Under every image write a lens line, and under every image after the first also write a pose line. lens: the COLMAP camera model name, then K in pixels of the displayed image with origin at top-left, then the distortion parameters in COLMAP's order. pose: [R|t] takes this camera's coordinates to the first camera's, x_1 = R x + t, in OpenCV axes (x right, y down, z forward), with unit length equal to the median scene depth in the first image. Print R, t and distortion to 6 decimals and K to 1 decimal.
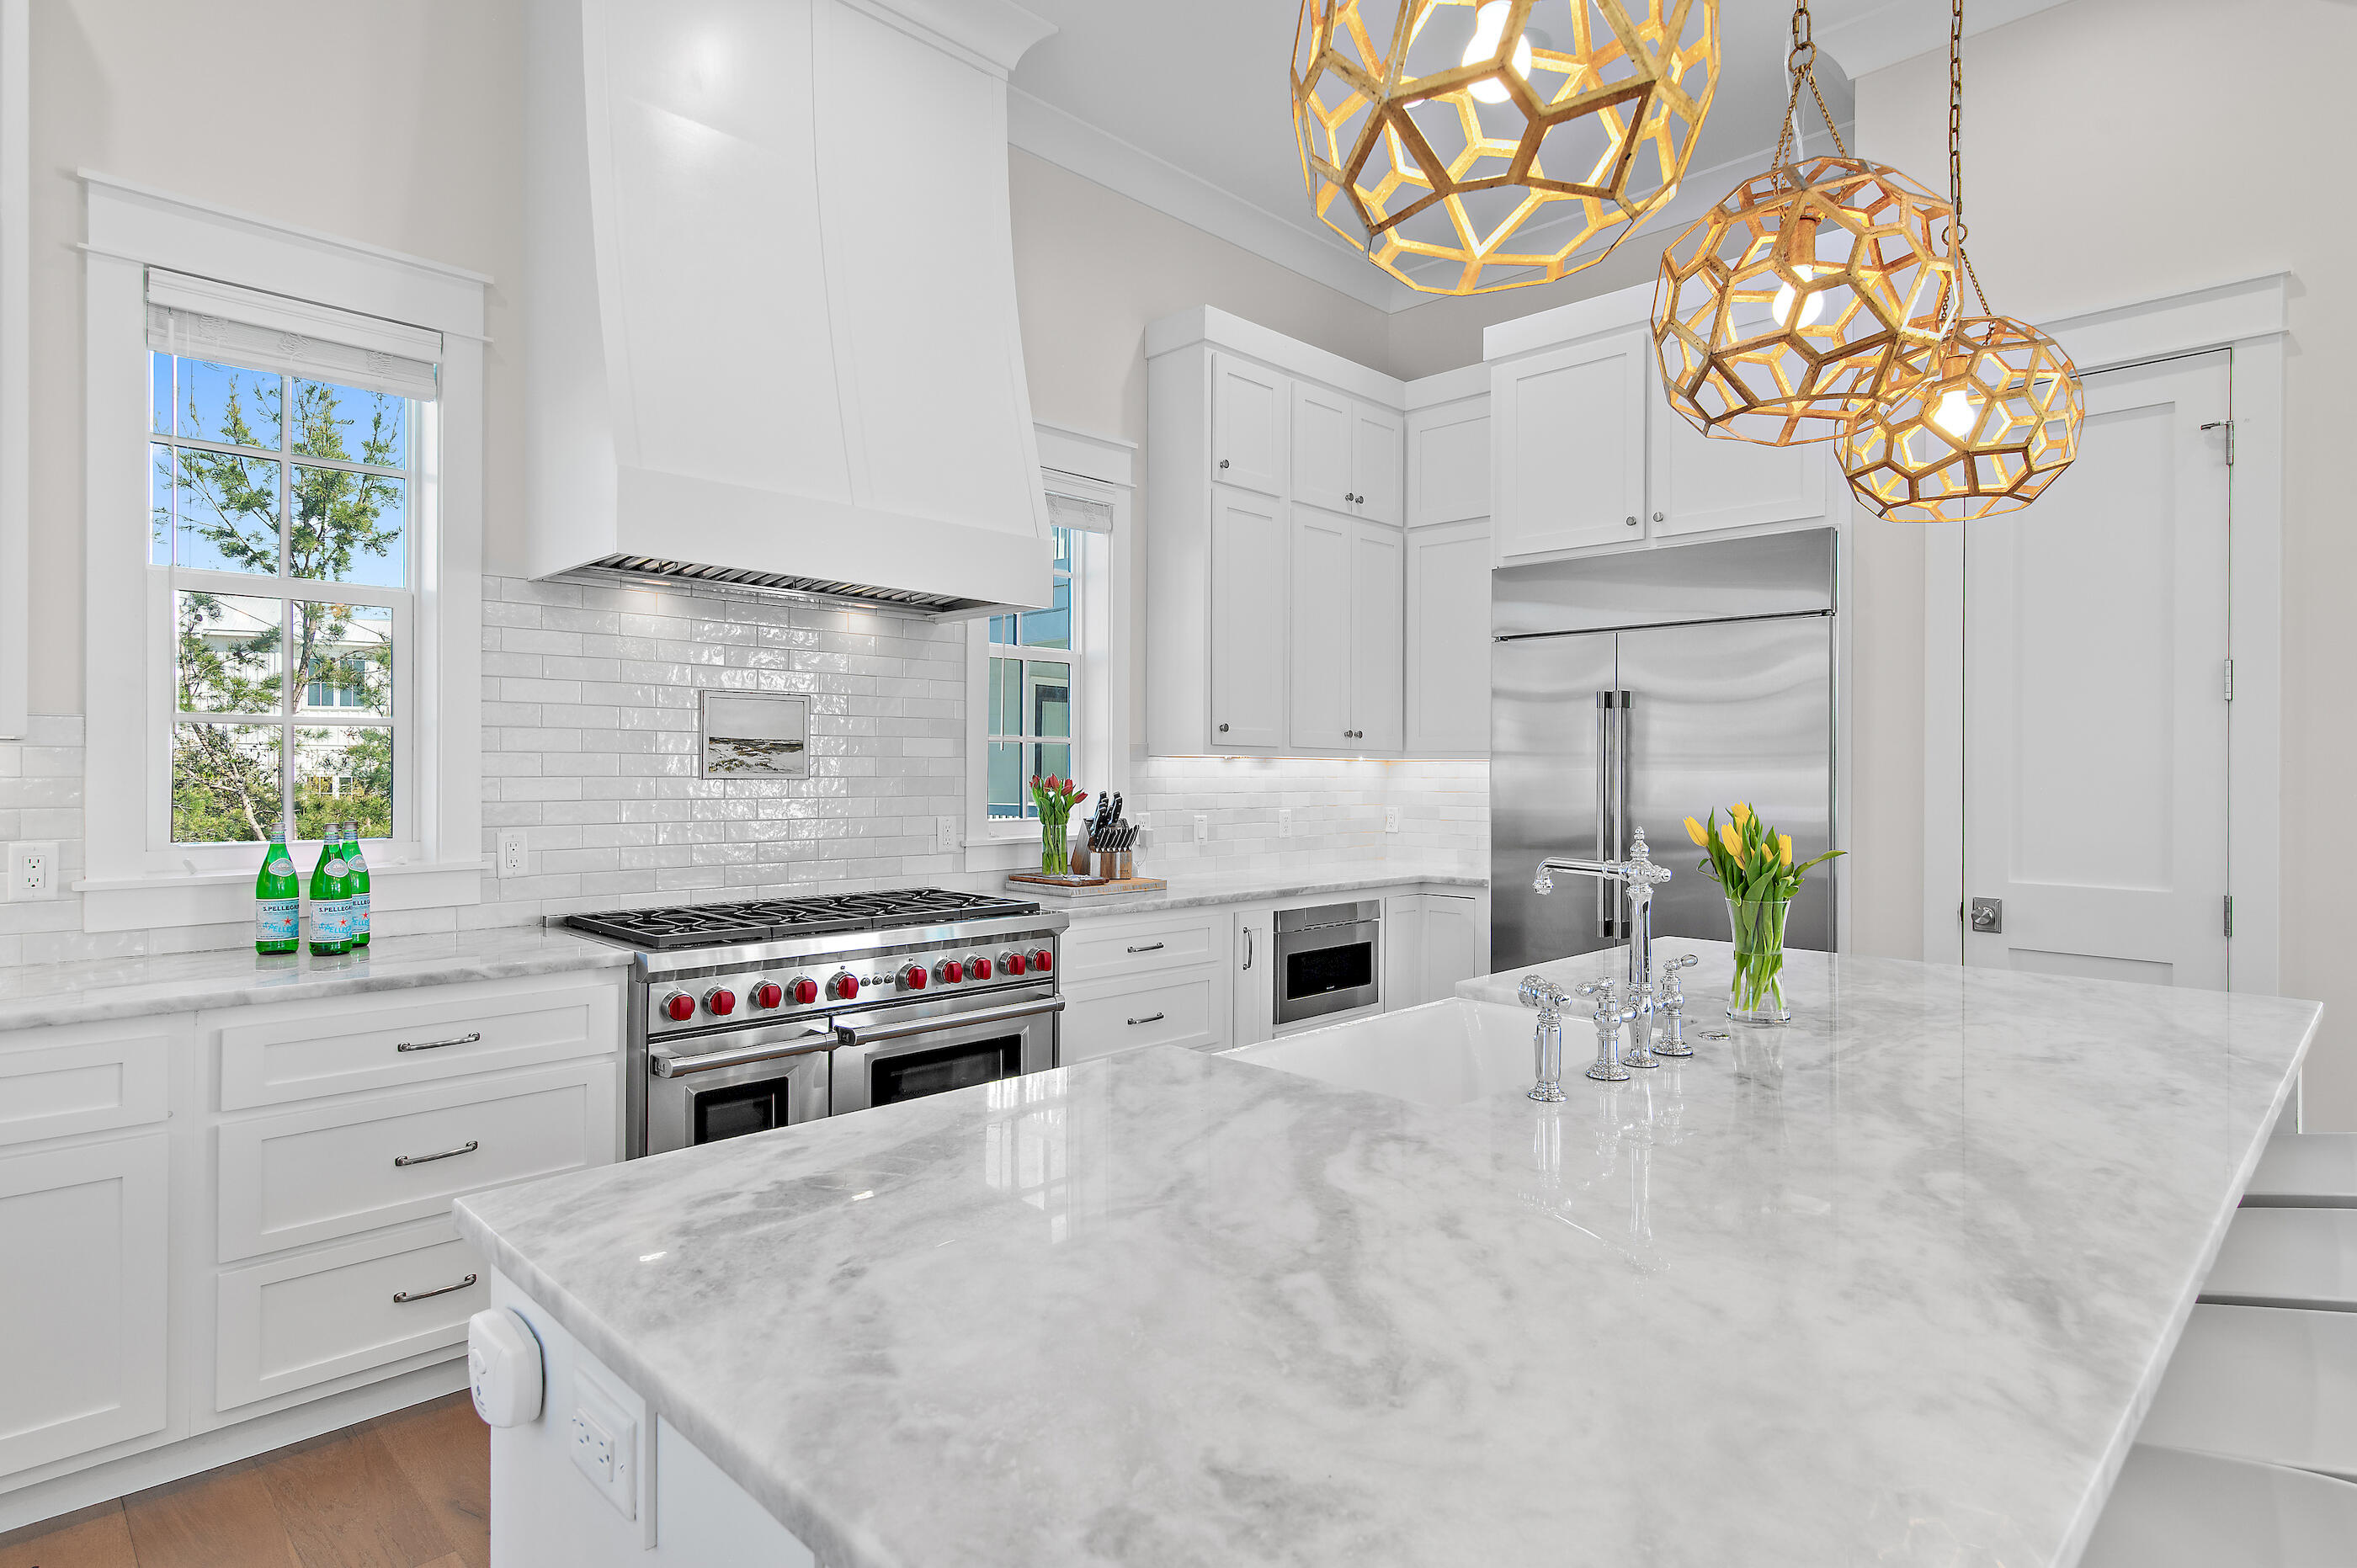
lens RADIAL K [[1224.1, 0, 1172.3], [0, 1224.1, 780.8], [0, 0, 1]] dist [0.005880, 0.000578]
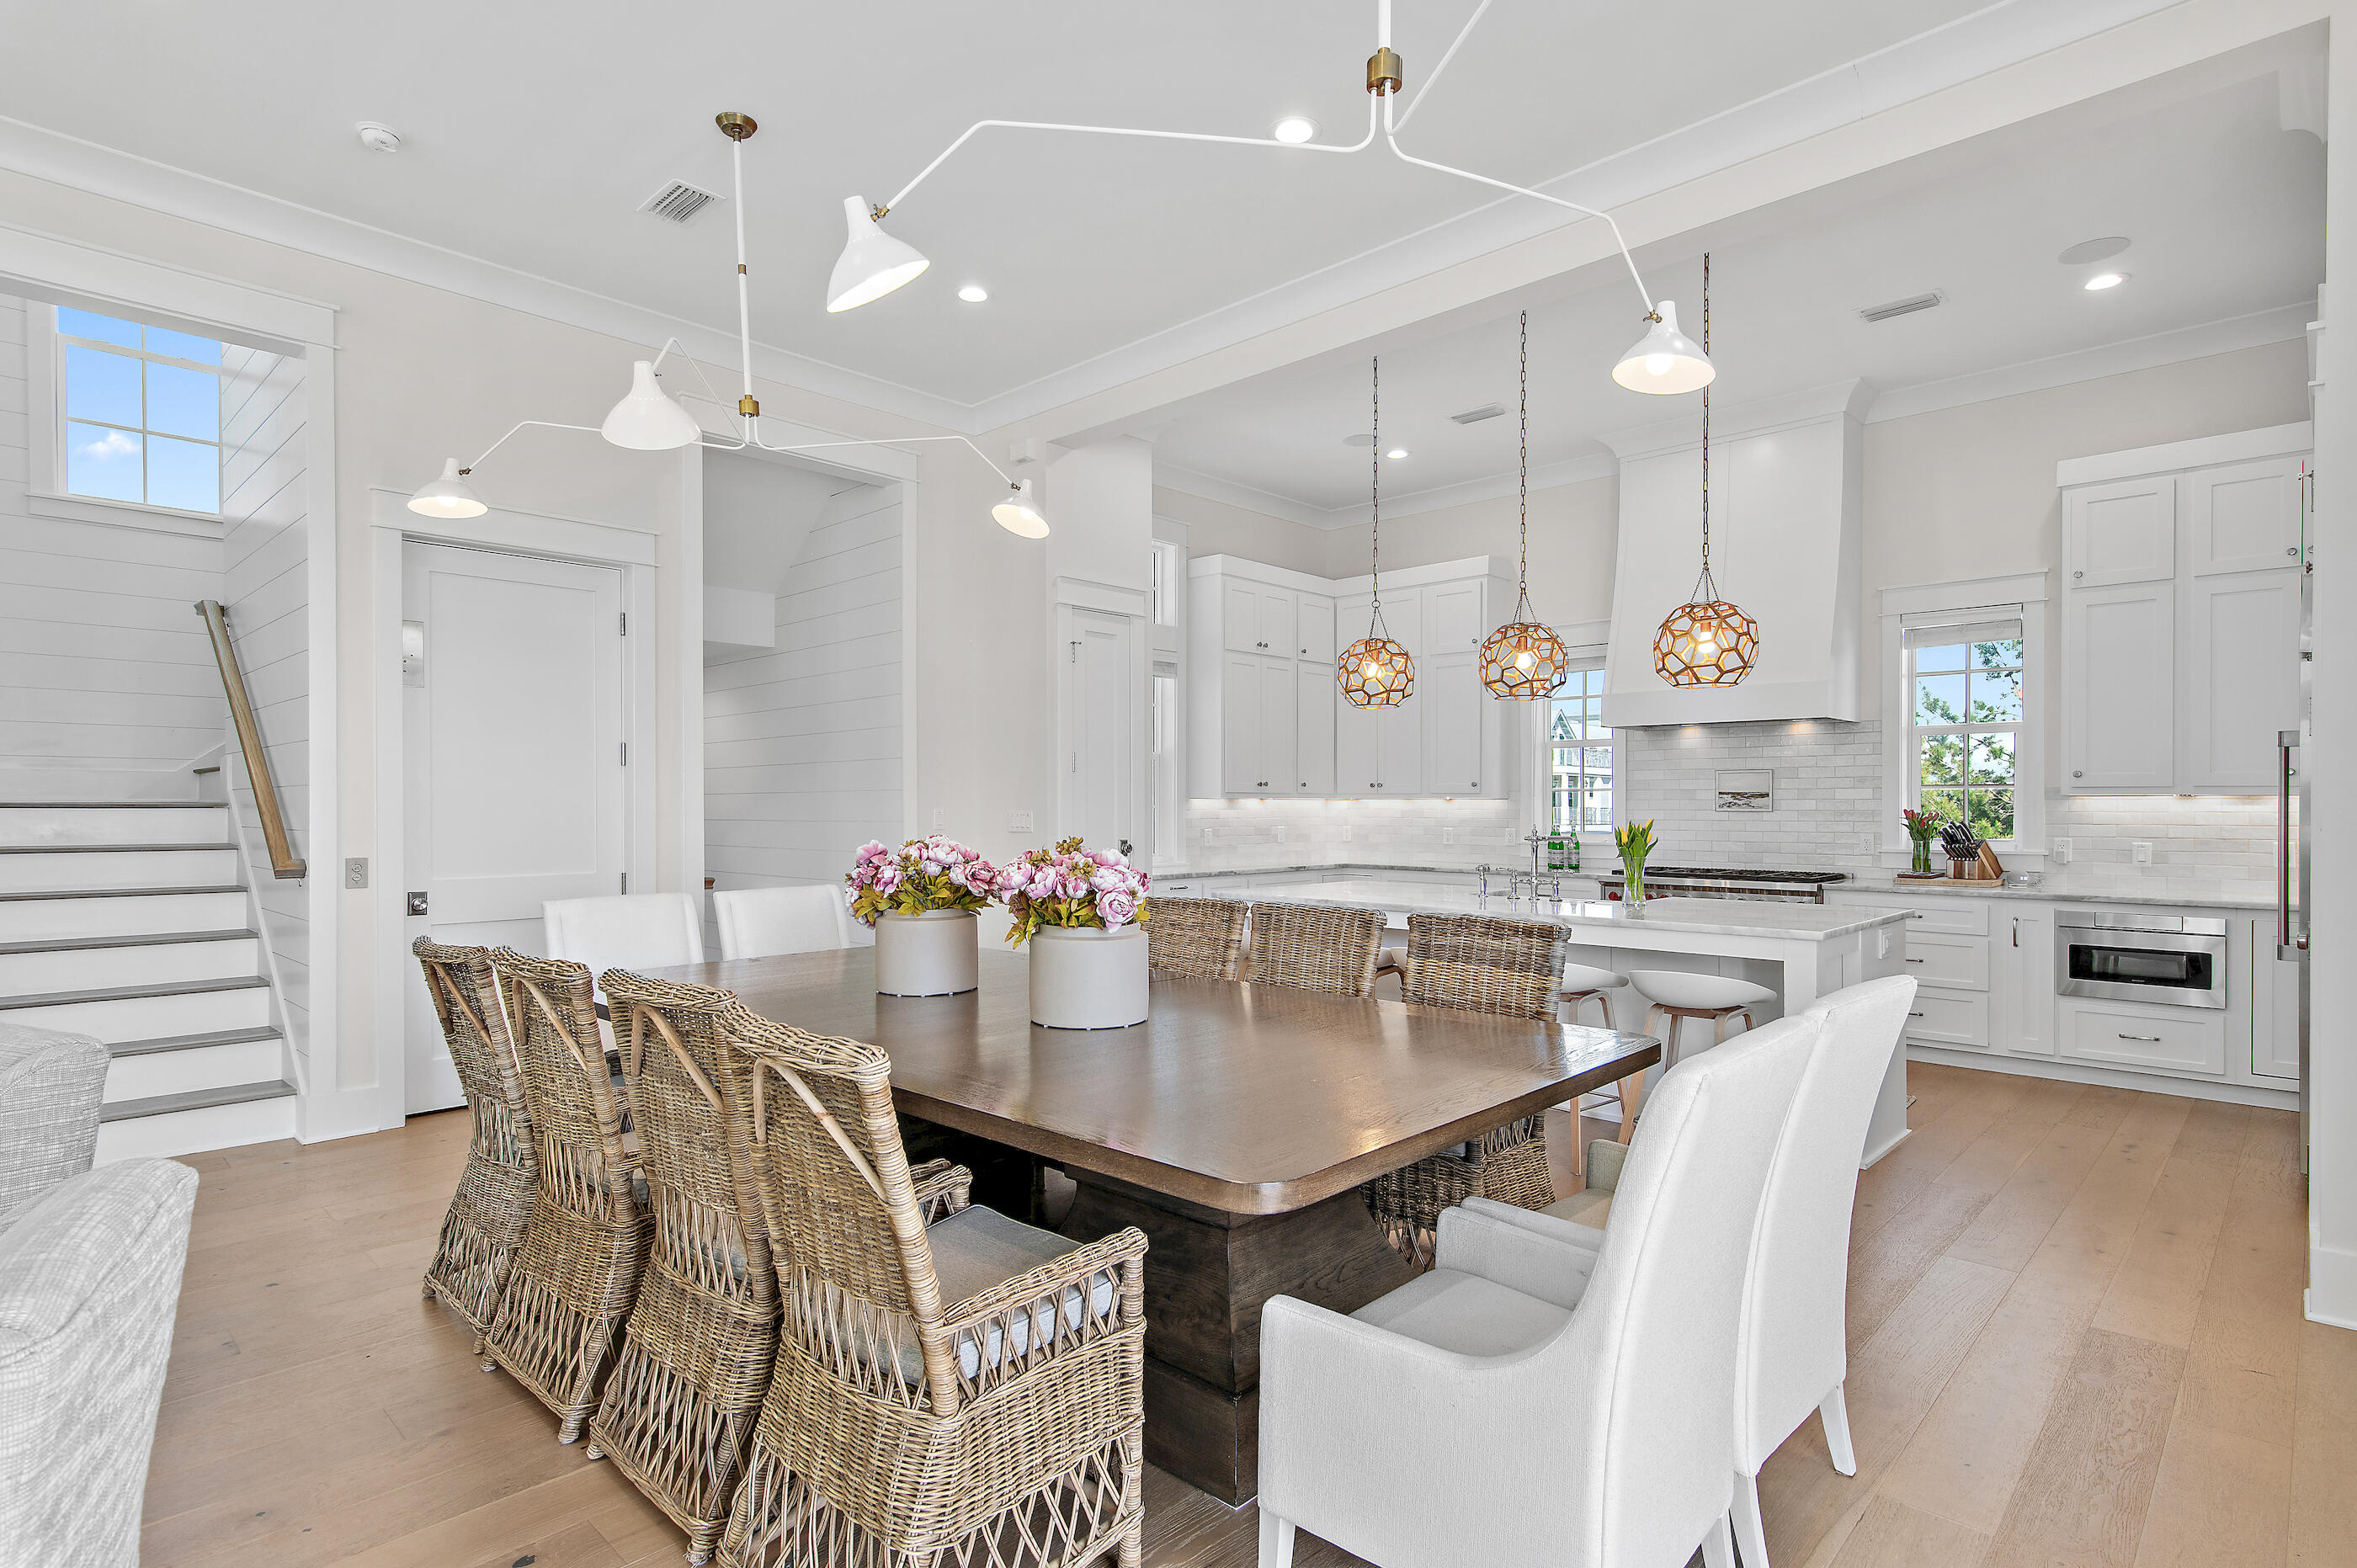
lens RADIAL K [[1167.1, 0, 1181.4], [0, 1167.1, 798.4], [0, 0, 1]] dist [-0.000201, -0.000064]
pose [[0.026961, -0.008913, -0.999597, 1.462020], [-0.005129, 0.999946, -0.009054, -0.000679], [0.999623, 0.005372, 0.026914, -0.004420]]
